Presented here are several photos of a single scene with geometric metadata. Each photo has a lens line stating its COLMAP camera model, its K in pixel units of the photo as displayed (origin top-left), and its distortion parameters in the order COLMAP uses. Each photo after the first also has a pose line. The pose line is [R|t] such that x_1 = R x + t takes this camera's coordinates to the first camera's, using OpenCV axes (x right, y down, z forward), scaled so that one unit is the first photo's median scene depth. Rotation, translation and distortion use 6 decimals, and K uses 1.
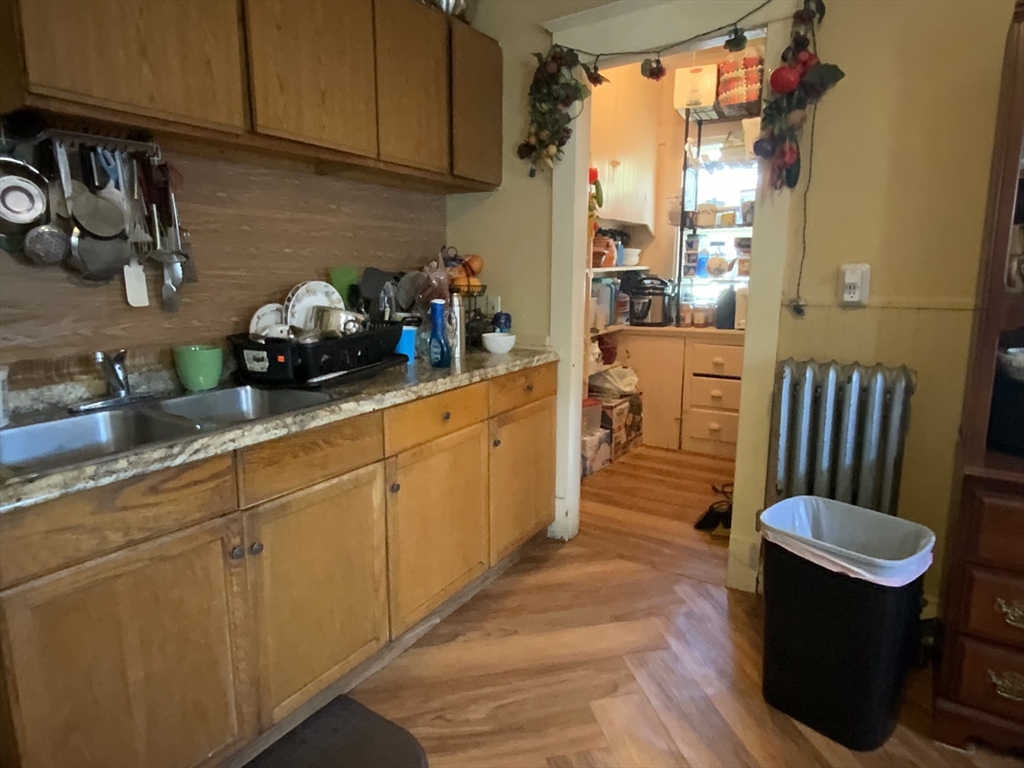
lens RADIAL K [[598.1, 0, 513.3], [0, 598.1, 388.8], [0, 0, 1]] dist [0.005251, -0.004297]
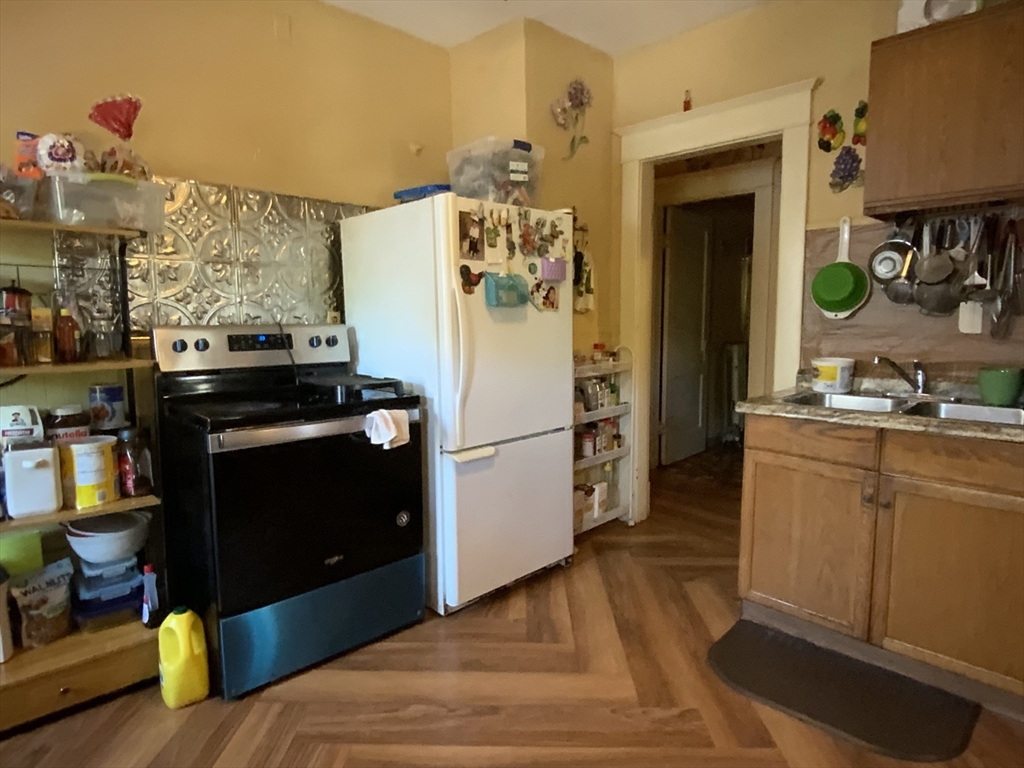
lens RADIAL K [[598.1, 0, 512.7], [0, 598.1, 380.8], [0, 0, 1]] dist [0.005251, -0.004297]
pose [[-0.233549, 0.108288, -0.966296, 1.086849], [-0.177456, 0.972342, 0.151856, -0.069741], [0.956015, 0.206941, -0.207873, 0.408975]]
